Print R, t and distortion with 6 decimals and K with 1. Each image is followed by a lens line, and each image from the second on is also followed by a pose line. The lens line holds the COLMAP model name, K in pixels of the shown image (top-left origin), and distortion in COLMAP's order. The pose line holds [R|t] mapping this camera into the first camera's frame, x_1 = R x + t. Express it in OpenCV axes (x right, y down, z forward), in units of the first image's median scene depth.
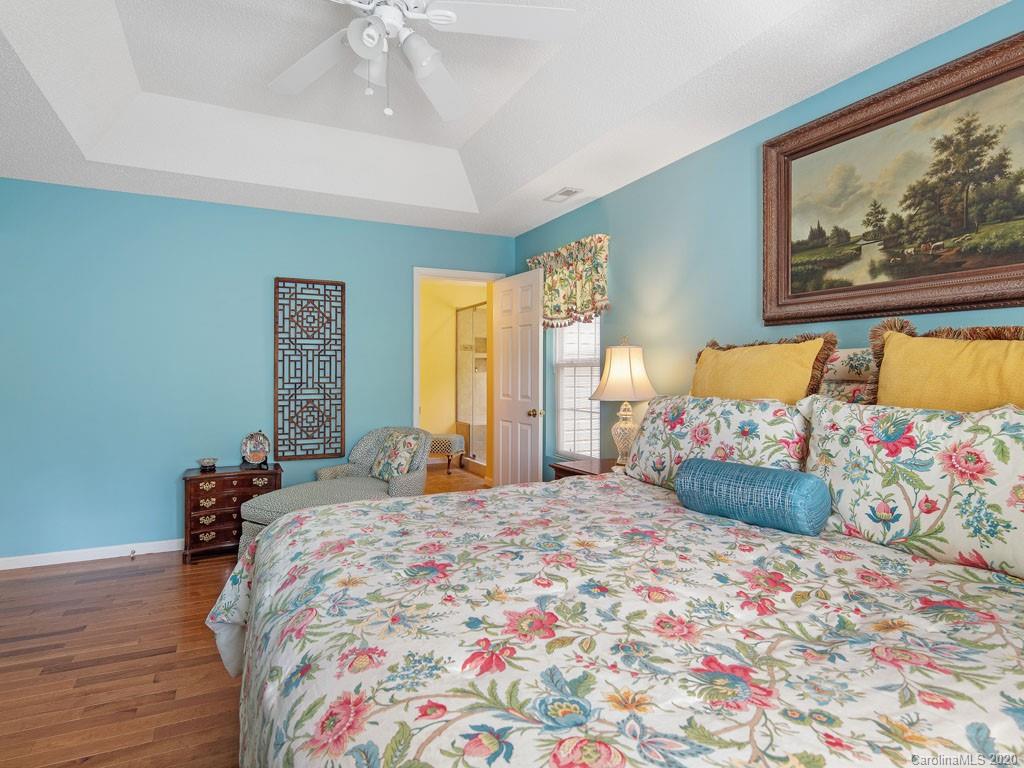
lens RADIAL K [[572.7, 0, 517.4], [0, 572.7, 368.8], [0, 0, 1]] dist [0.018734, 0.002047]
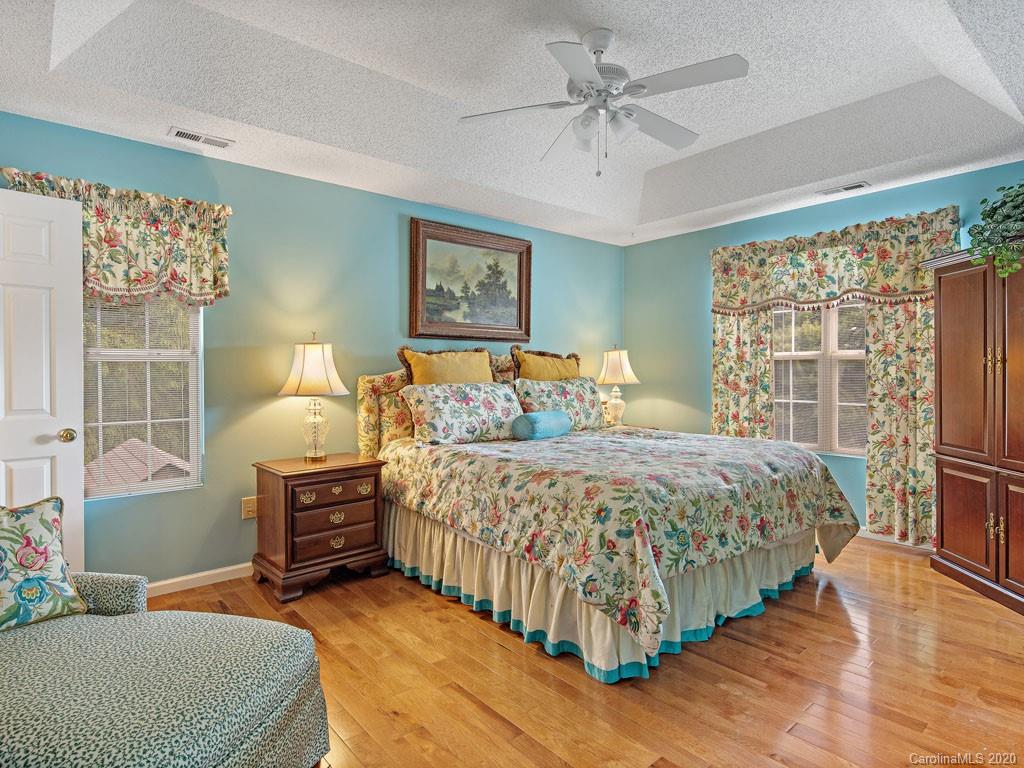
lens RADIAL K [[572.7, 0, 517.4], [0, 572.7, 368.8], [0, 0, 1]] dist [0.018734, 0.002047]
pose [[-0.251878, -0.001015, 0.967758, -1.305769], [-0.001981, 0.999998, 0.000533, 0.006957], [-0.967757, -0.001782, -0.251880, 1.305601]]
